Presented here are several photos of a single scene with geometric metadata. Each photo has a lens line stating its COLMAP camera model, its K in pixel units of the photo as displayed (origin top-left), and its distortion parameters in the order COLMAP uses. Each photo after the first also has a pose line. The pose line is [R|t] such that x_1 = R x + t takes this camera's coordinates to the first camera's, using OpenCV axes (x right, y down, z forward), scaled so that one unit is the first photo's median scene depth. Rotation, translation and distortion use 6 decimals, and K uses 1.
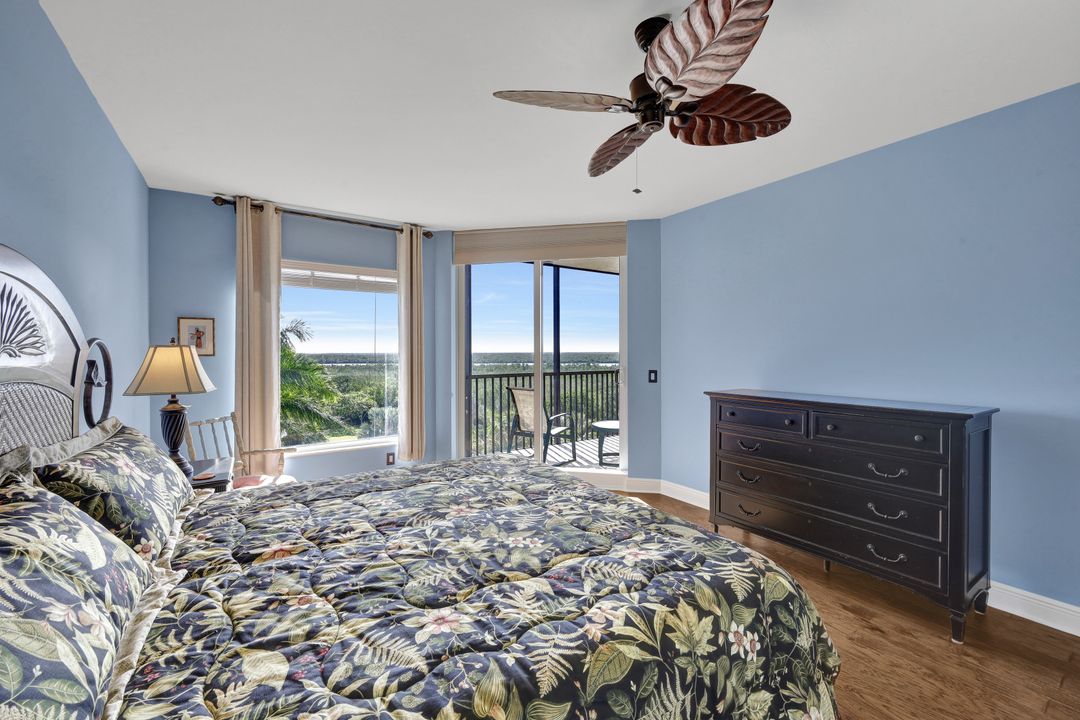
lens RADIAL K [[437.0, 0, 535.4], [0, 437.0, 350.9], [0, 0, 1]] dist [-0.000713, -0.000167]
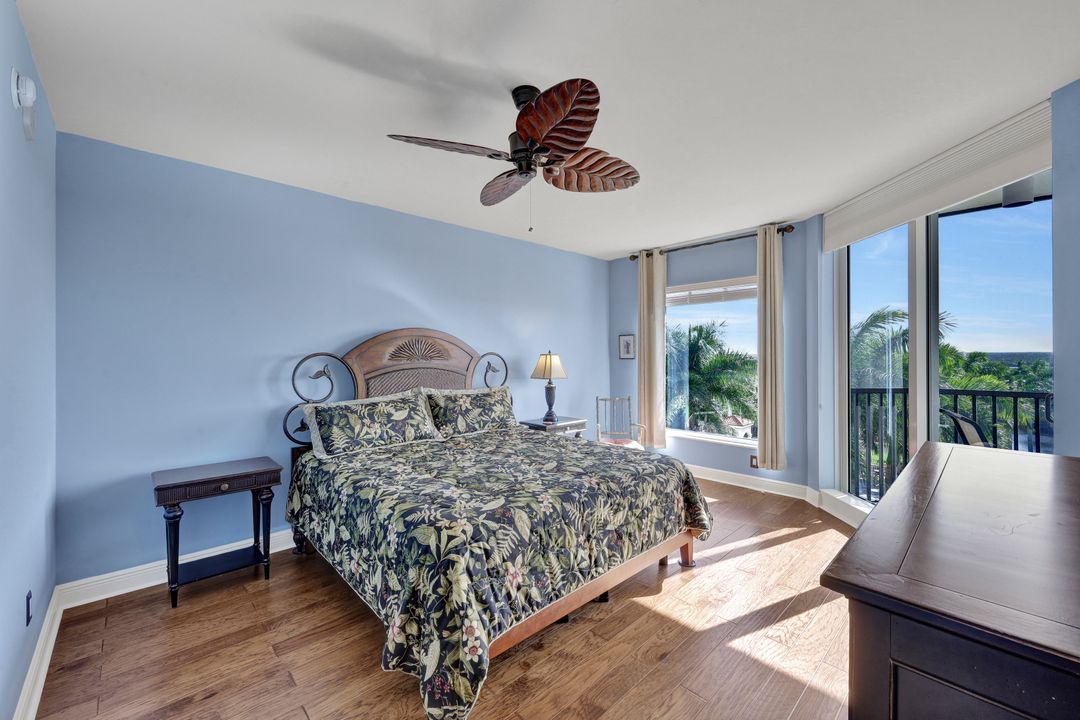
lens RADIAL K [[437.0, 0, 535.4], [0, 437.0, 350.9], [0, 0, 1]] dist [-0.000713, -0.000167]
pose [[0.159016, -0.006282, -0.987256, 1.428704], [0.008282, 0.999953, -0.005029, -0.023237], [0.987241, -0.007377, 0.159060, 0.817963]]
